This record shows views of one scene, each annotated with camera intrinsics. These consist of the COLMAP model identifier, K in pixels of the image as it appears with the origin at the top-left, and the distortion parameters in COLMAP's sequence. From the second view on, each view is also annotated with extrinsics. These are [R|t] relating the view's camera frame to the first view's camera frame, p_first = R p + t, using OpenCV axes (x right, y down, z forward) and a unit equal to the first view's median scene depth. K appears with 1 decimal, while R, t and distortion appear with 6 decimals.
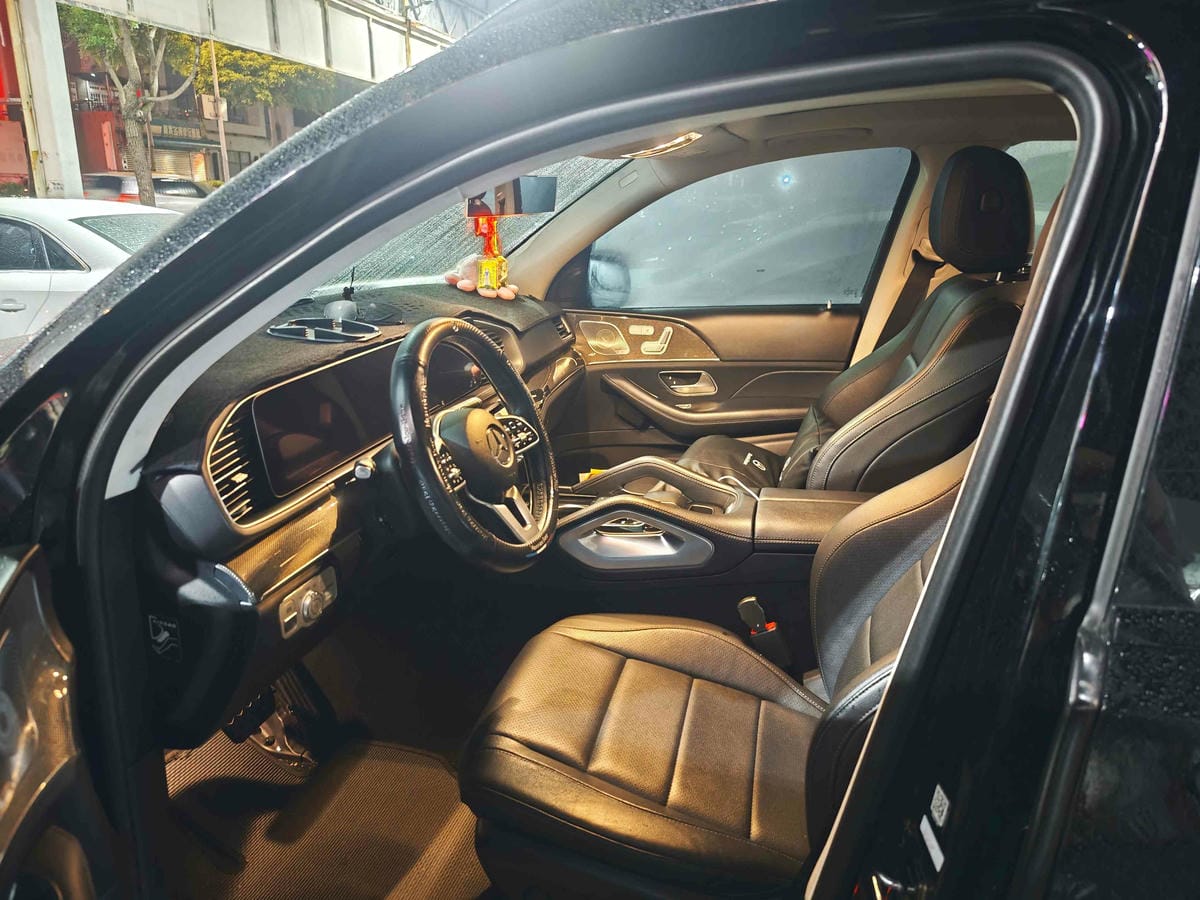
lens RADIAL K [[832.9, 0, 601.6], [0, 832.9, 449.5], [0, 0, 1]] dist [0.027622, -0.024458]
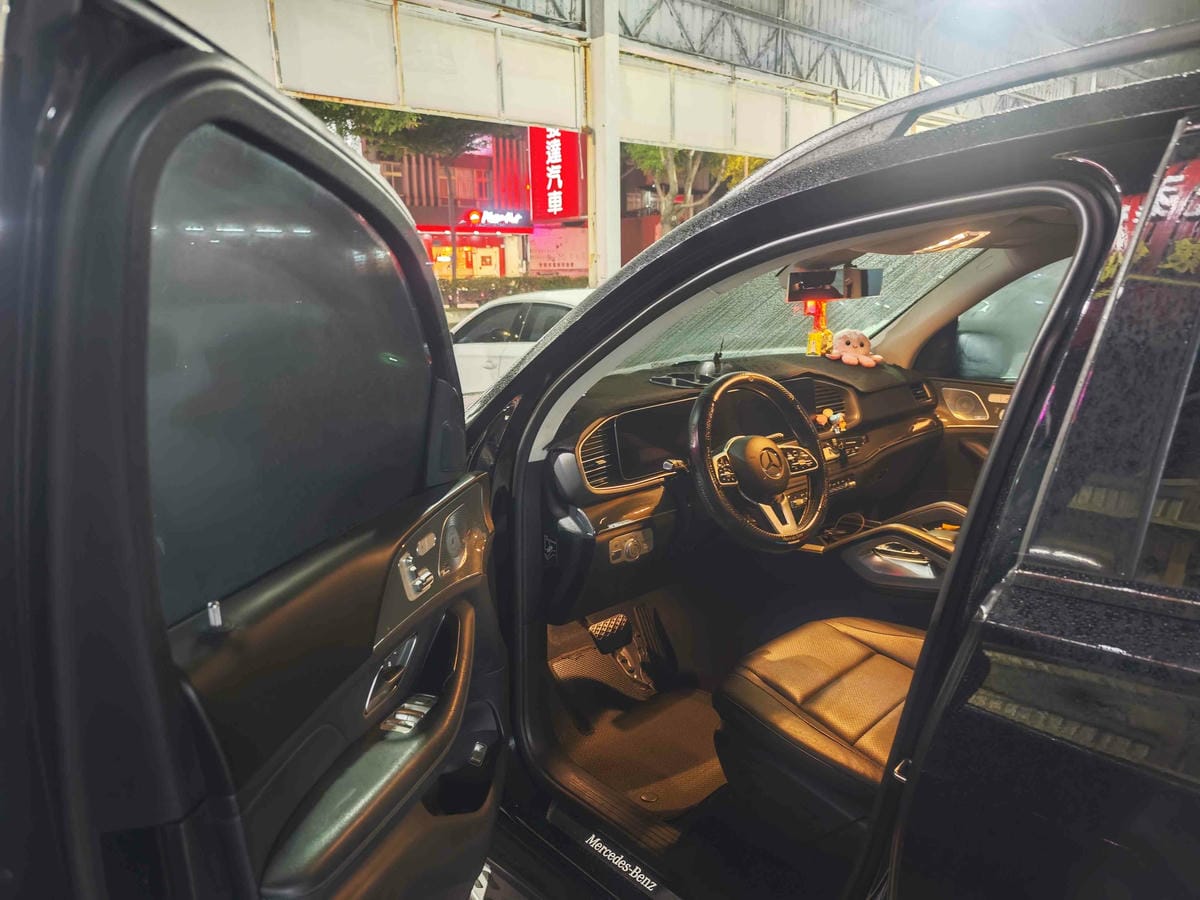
lens RADIAL K [[832.9, 0, 598.8], [0, 832.9, 453.2], [0, 0, 1]] dist [0.027622, -0.024458]
pose [[0.835988, 0.079806, -0.542914, 0.386501], [-0.125548, 0.990942, -0.047655, 0.080602], [0.534193, 0.108001, 0.838435, -0.325361]]
